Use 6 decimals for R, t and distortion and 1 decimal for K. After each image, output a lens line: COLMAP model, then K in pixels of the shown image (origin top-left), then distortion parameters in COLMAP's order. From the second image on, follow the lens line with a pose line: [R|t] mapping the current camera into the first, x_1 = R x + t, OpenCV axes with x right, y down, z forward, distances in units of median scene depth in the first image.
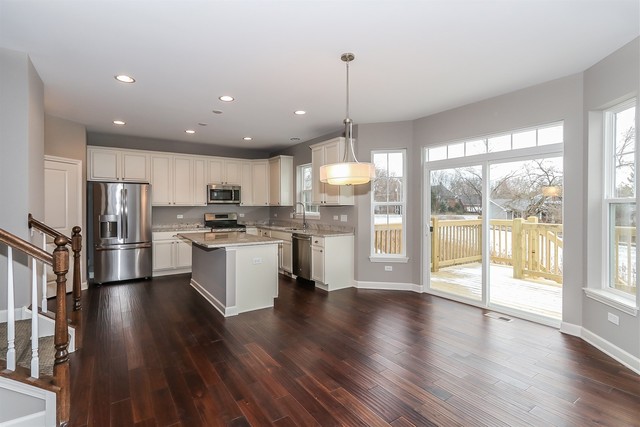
lens RADIAL K [[301.9, 0, 304.3], [0, 301.9, 207.8], [0, 0, 1]] dist [0.002943, 0.001339]
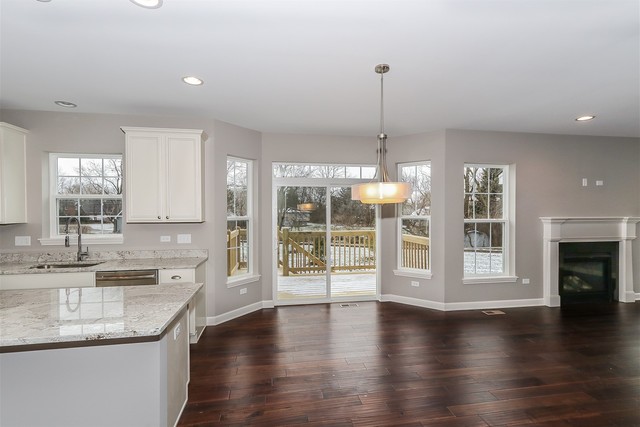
lens RADIAL K [[301.9, 0, 311.7], [0, 301.9, 214.7], [0, 0, 1]] dist [0.002943, 0.001339]
pose [[0.399077, -0.006286, 0.916896, -0.397270], [0.005987, 0.999973, 0.004249, -0.024459], [-0.916898, 0.003794, 0.399104, 0.398581]]
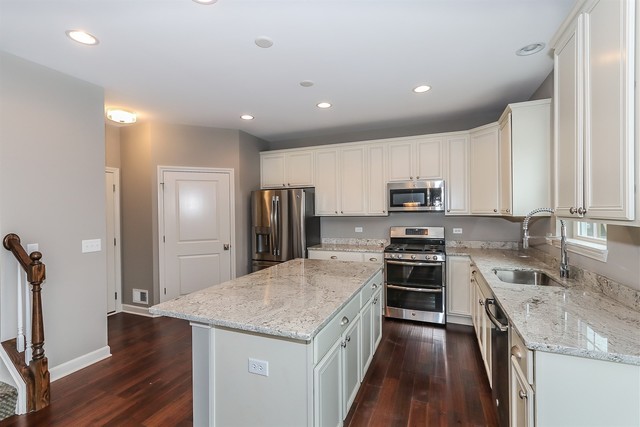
lens RADIAL K [[301.9, 0, 317.3], [0, 301.9, 214.1], [0, 0, 1]] dist [0.002943, 0.001339]
pose [[0.574021, -0.000320, -0.818841, 0.151276], [0.009090, 0.999941, 0.005981, -0.016983], [0.818790, -0.010877, 0.573990, 0.598947]]
